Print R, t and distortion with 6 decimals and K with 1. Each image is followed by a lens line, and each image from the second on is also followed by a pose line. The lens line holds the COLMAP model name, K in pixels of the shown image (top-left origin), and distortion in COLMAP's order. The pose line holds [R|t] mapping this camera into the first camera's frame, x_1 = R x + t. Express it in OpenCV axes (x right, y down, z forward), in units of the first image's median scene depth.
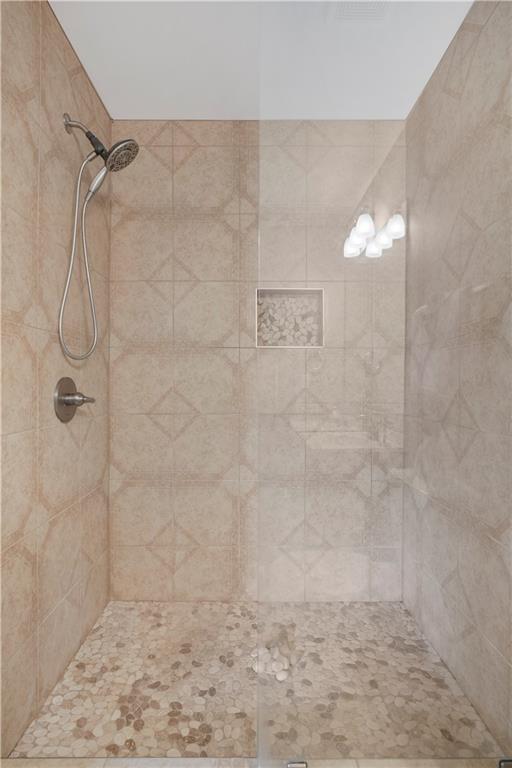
lens RADIAL K [[394.6, 0, 260.8], [0, 394.6, 386.5], [0, 0, 1]] dist [0.009806, 0.000110]
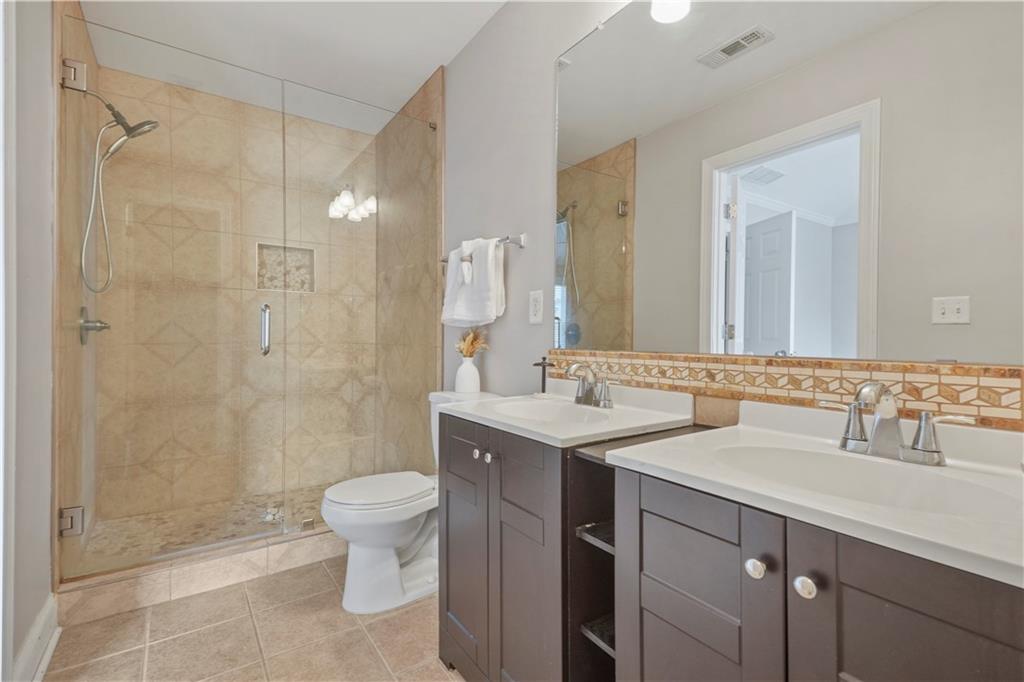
lens RADIAL K [[467.8, 0, 514.4], [0, 467.8, 342.2], [0, 0, 1]] dist [0.013154, 0.000789]
pose [[0.827476, -0.002352, 0.561496, -0.170575], [-0.002313, 0.999968, 0.007596, 0.052138], [-0.561497, -0.007584, 0.827444, -0.674455]]
